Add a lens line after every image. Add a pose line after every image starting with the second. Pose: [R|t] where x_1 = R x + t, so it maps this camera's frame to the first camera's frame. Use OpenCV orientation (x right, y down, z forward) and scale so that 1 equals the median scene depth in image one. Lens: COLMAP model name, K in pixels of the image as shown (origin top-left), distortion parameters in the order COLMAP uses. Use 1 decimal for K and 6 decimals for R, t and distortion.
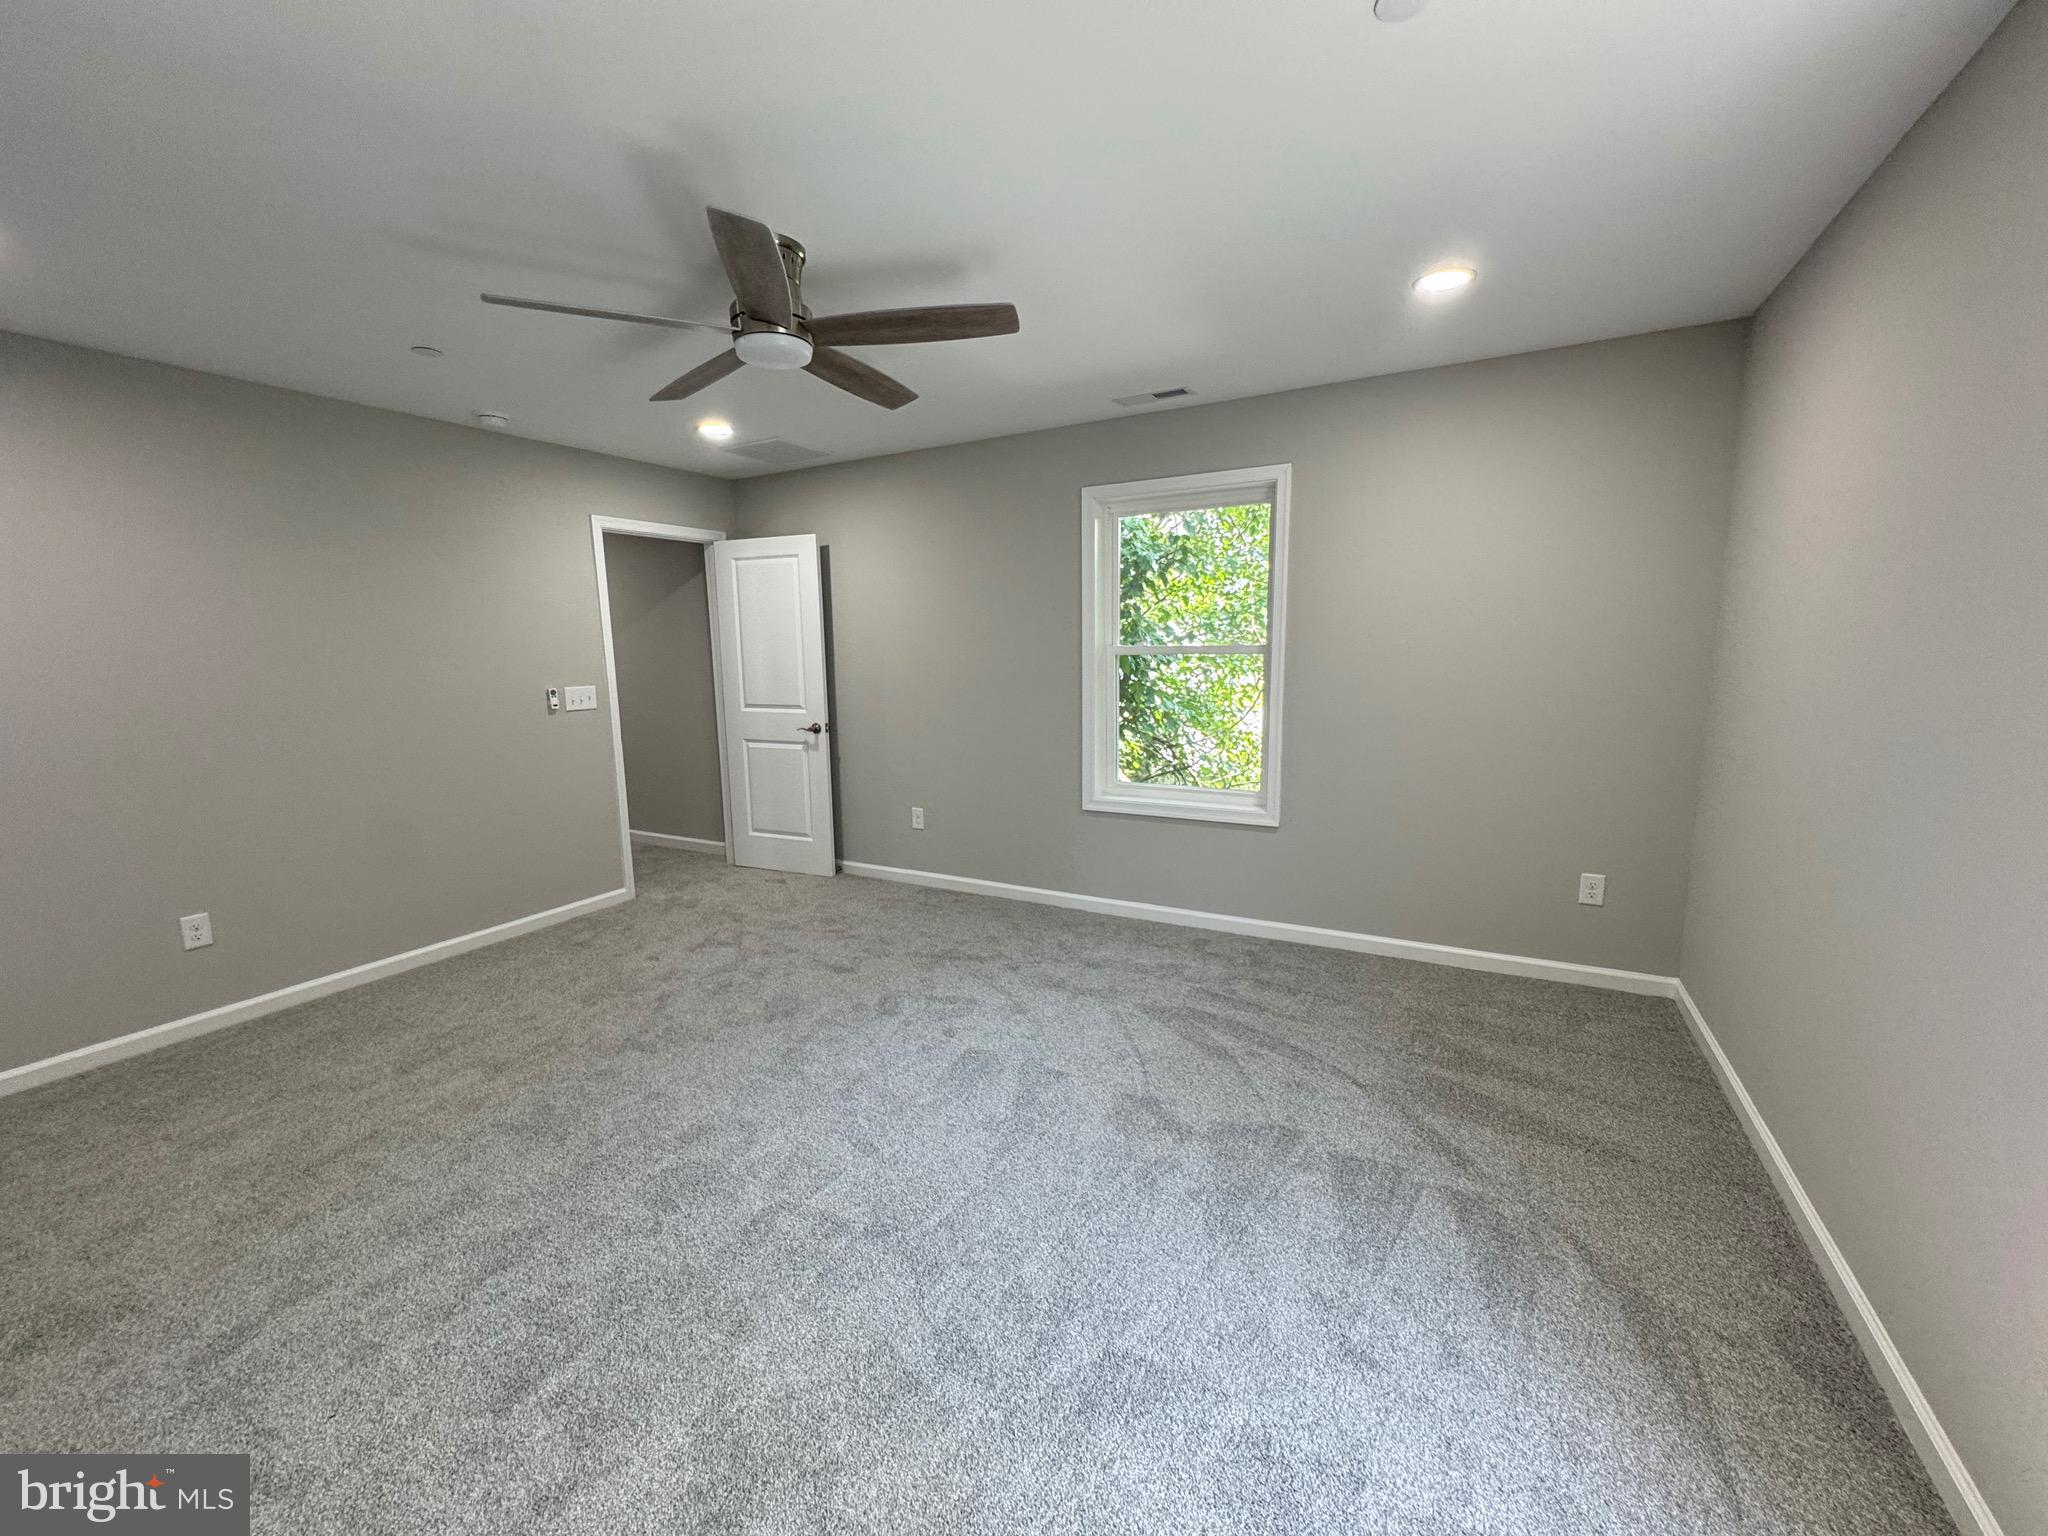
lens RADIAL K [[819.3, 0, 1026.1], [0, 819.3, 767.6], [0, 0, 1]] dist [0.000576, 0.000067]
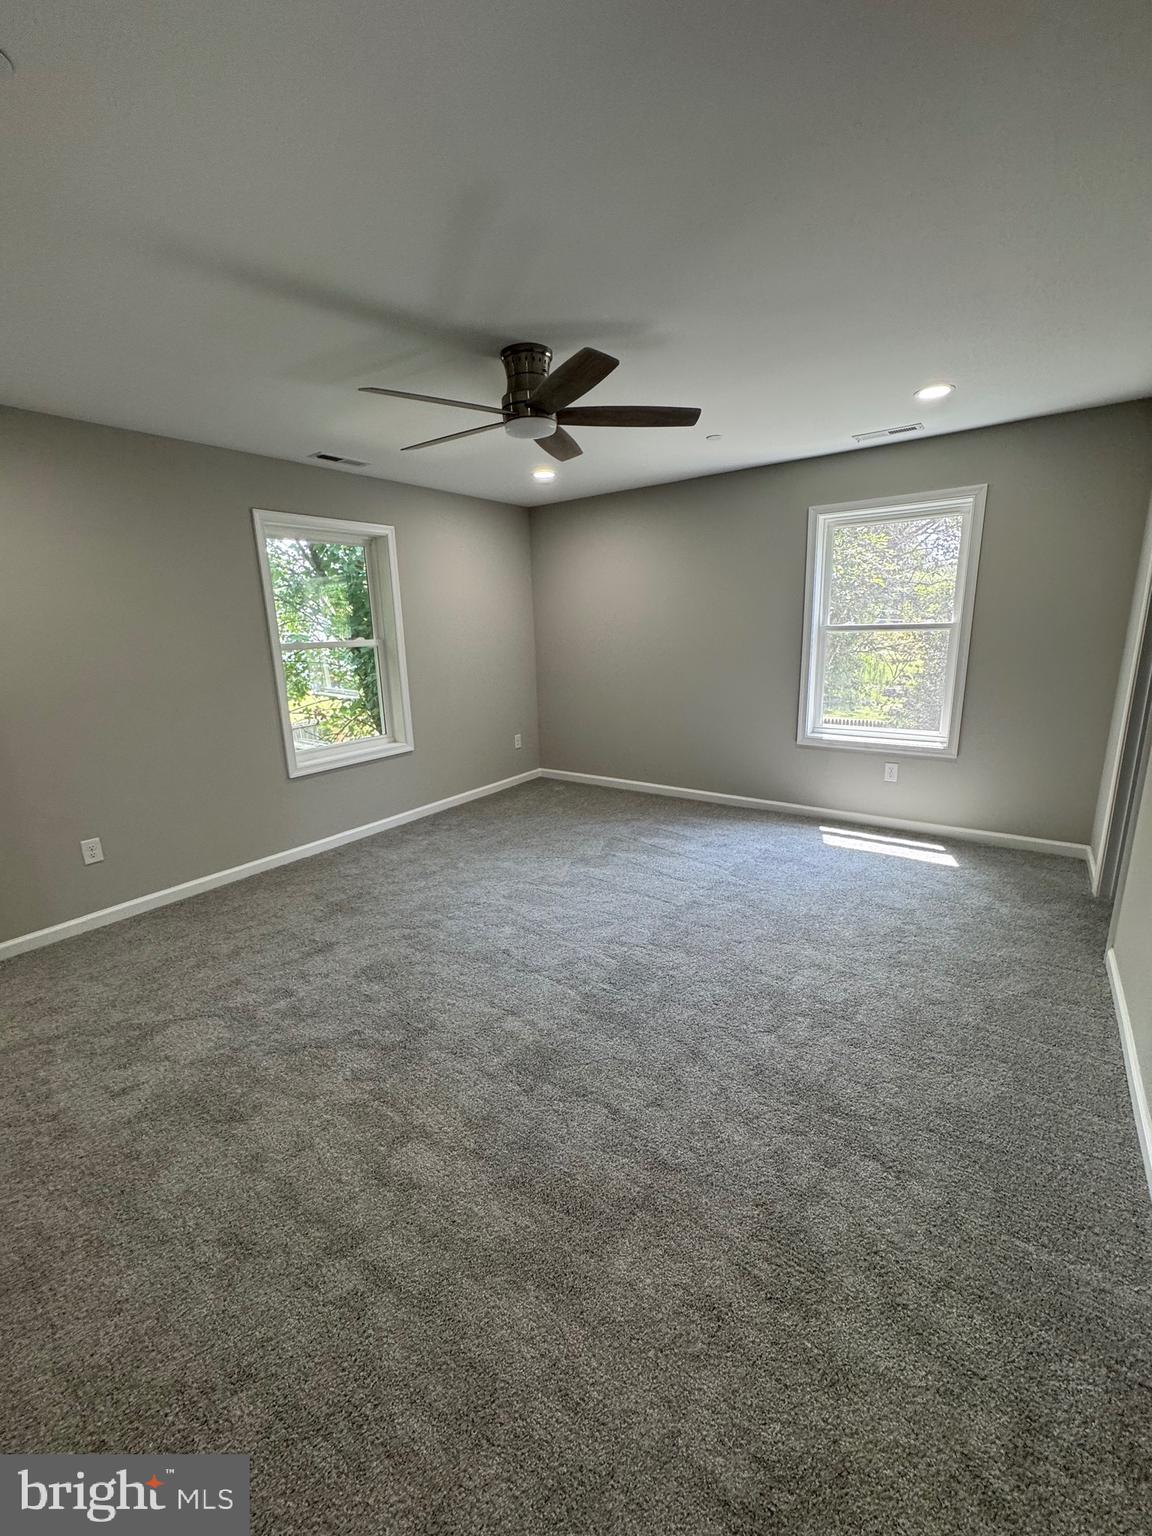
lens RADIAL K [[614.4, 0, 575.1], [0, 614.4, 769.6], [0, 0, 1]] dist [0.000576, 0.000067]
pose [[0.125197, -0.217459, 0.968007, -0.989443], [0.173217, 0.965489, 0.194490, -0.086400], [-0.976894, 0.143326, 0.158544, 0.561427]]
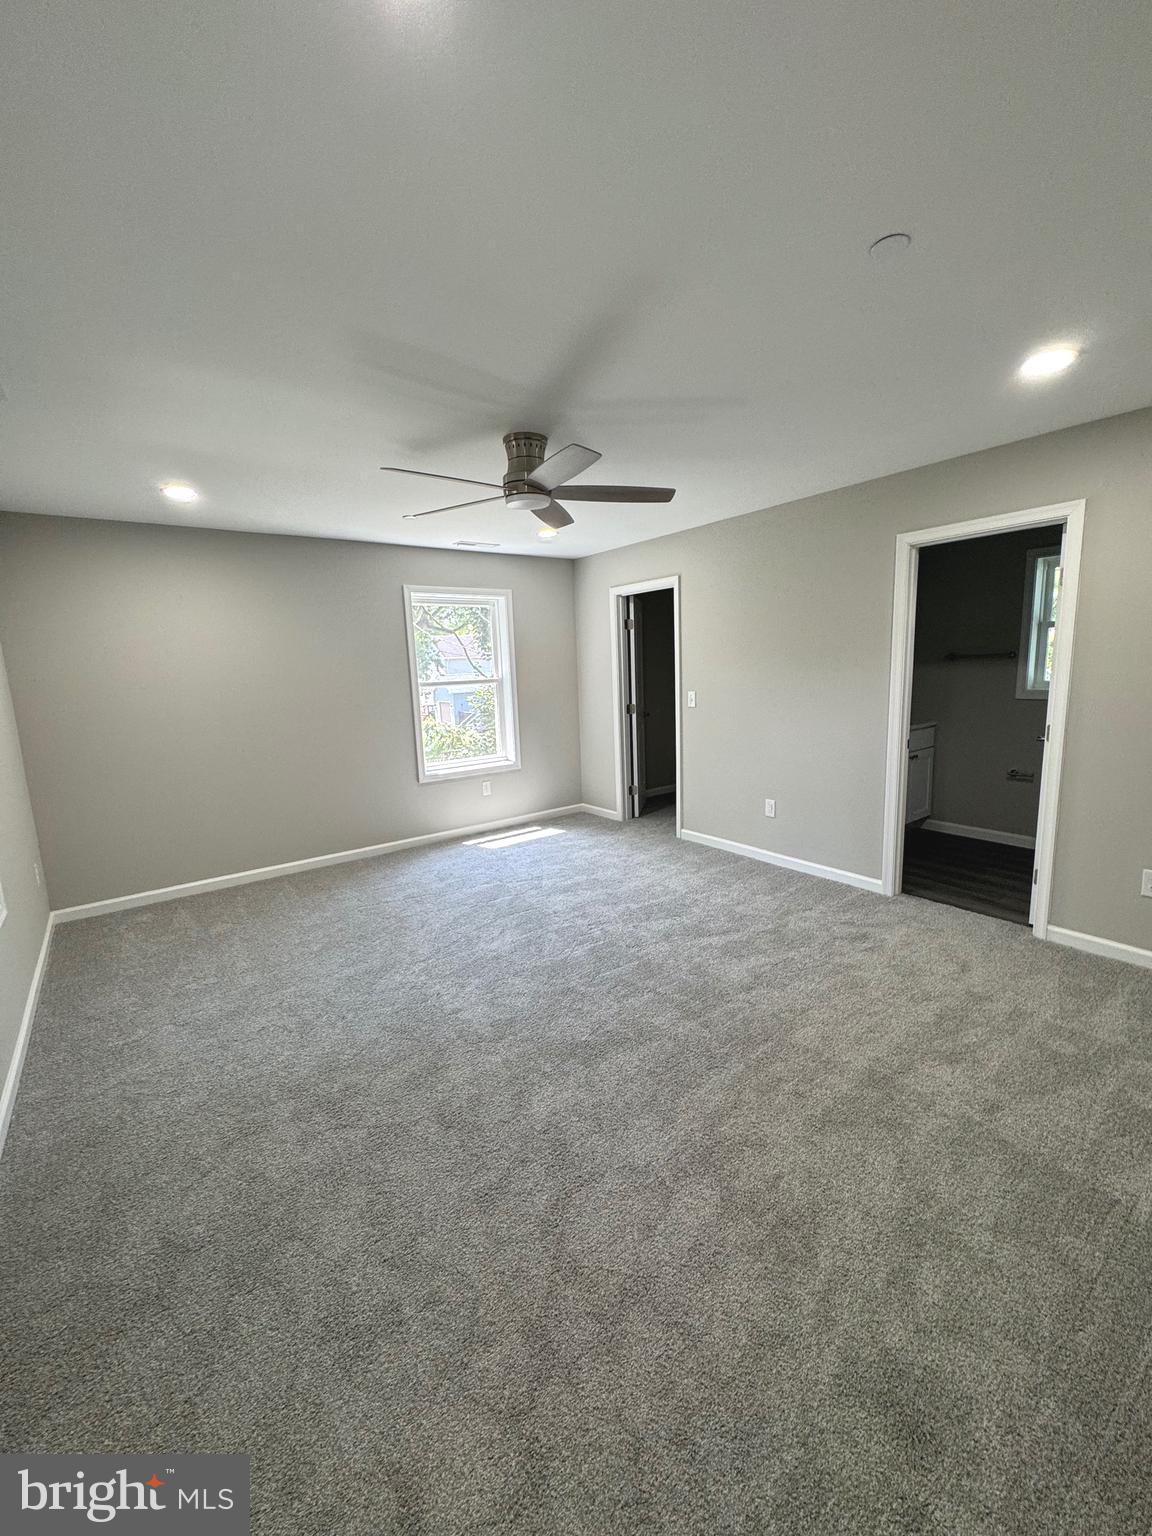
lens RADIAL K [[614.4, 0, 575.1], [0, 614.4, 769.6], [0, 0, 1]] dist [0.000576, 0.000067]
pose [[-0.909710, -0.016641, 0.414910, -0.616503], [0.113388, 0.951268, 0.286761, -0.228967], [-0.399463, 0.307915, -0.863492, 1.467036]]
